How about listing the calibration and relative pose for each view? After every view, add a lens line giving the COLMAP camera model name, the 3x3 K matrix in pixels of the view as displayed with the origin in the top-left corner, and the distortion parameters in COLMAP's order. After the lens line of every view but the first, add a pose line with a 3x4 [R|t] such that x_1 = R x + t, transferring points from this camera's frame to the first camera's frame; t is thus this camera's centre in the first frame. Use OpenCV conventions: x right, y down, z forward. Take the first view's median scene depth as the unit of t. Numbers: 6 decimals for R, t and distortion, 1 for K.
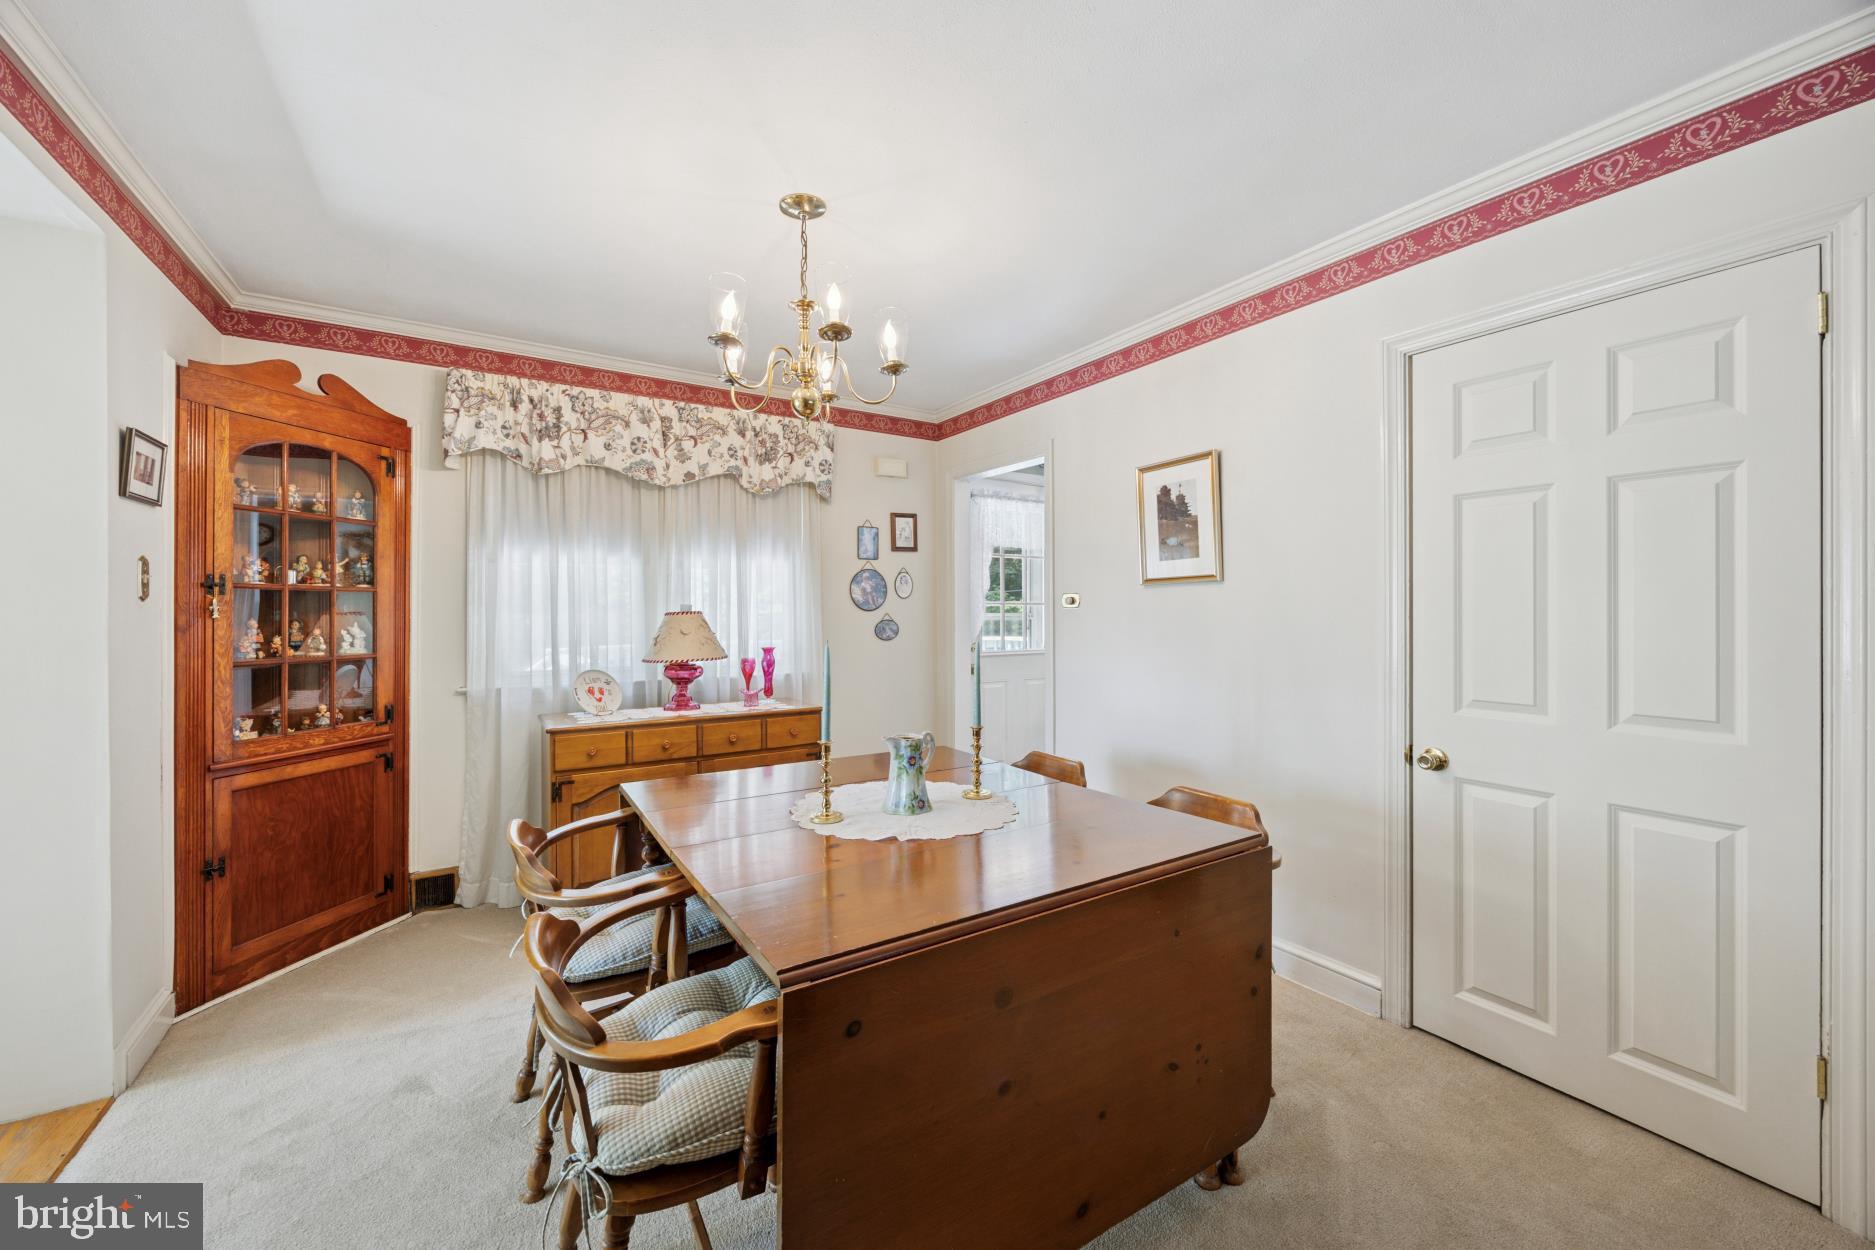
lens RADIAL K [[722.9, 0, 939.7], [0, 722.9, 620.0], [0, 0, 1]] dist [-0.000329, 0.000051]
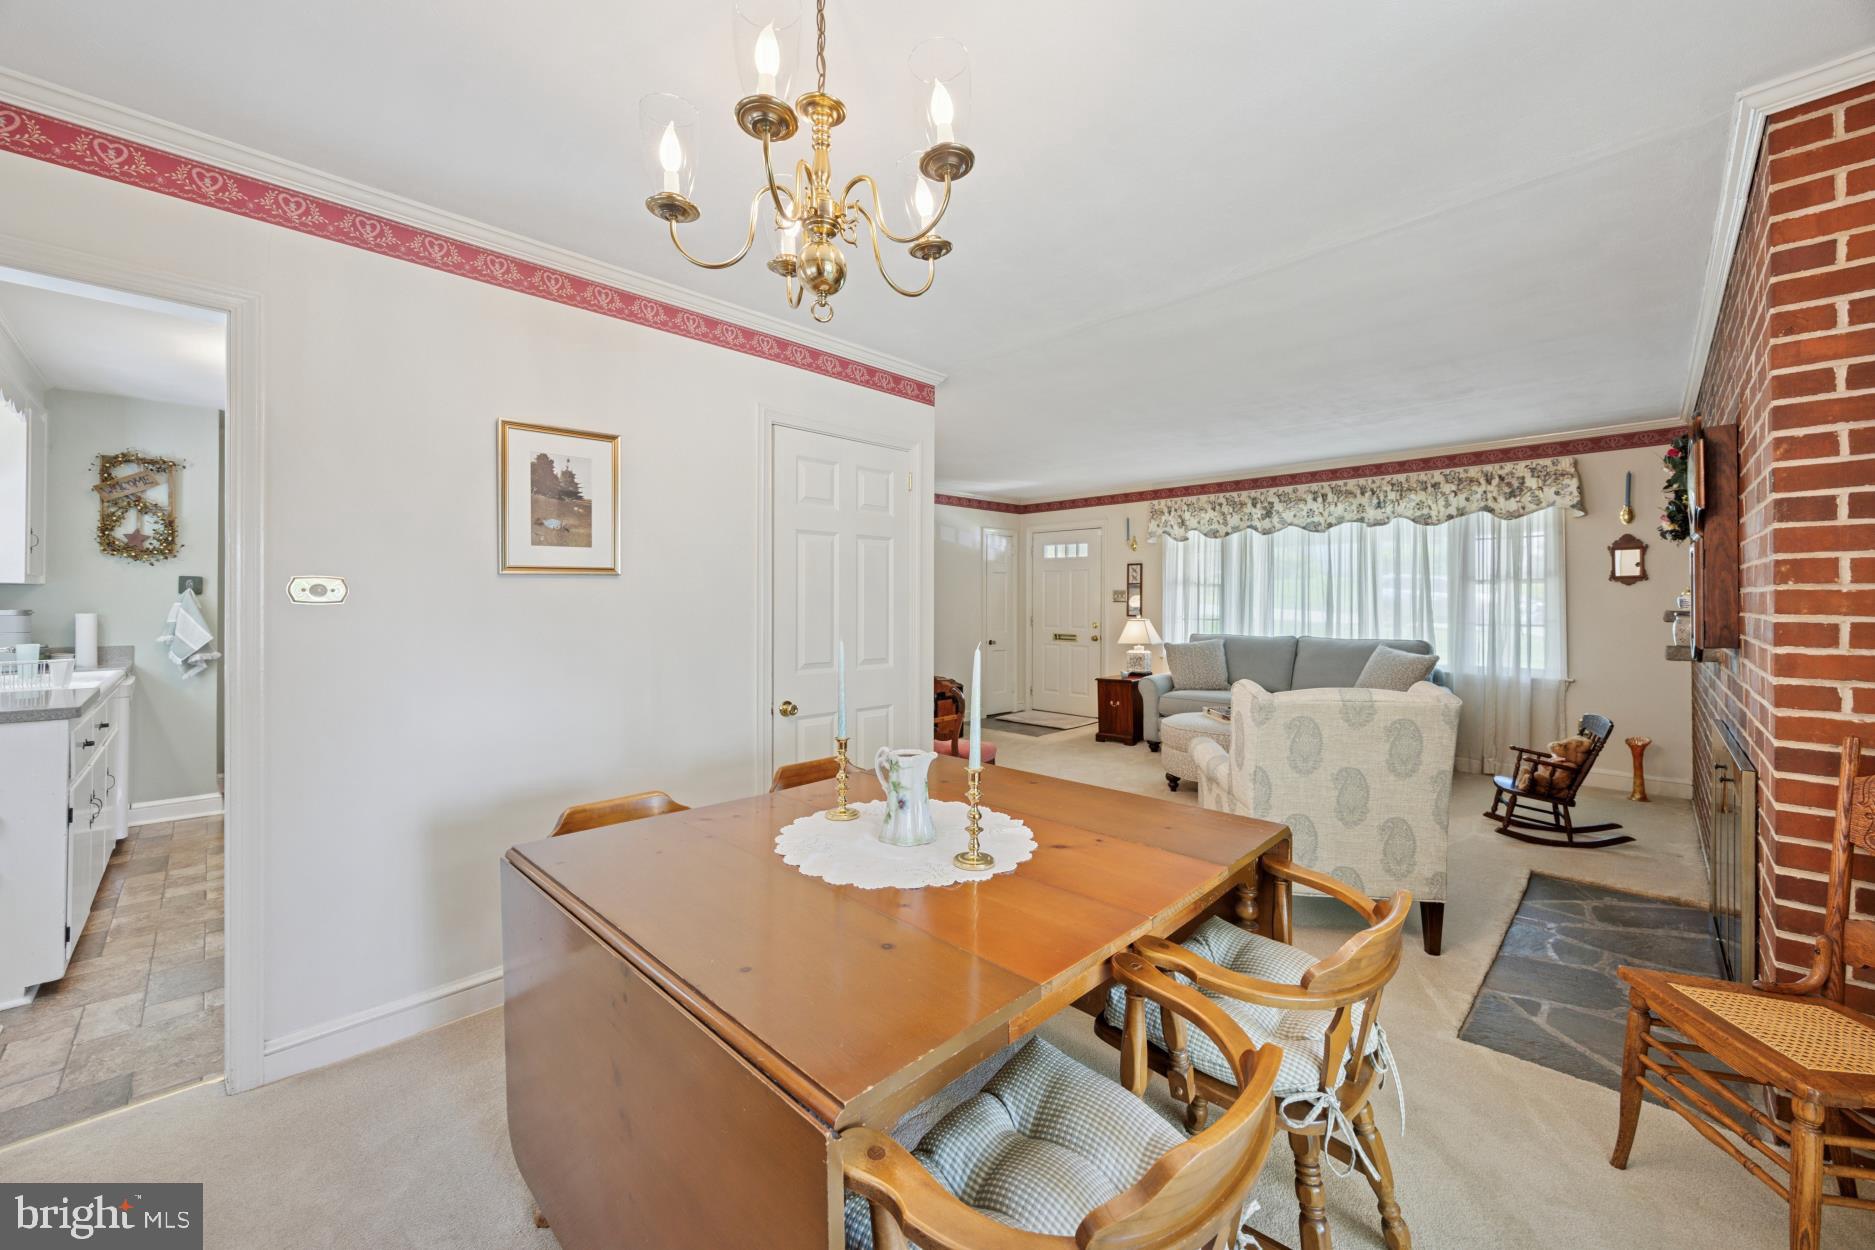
lens RADIAL K [[722.9, 0, 939.7], [0, 722.9, 620.0], [0, 0, 1]] dist [-0.000329, 0.000051]
pose [[-0.223240, -0.010794, 0.974704, -0.596283], [0.019737, 0.999684, 0.015591, -0.002054], [-0.974564, 0.022718, -0.222956, 0.761059]]
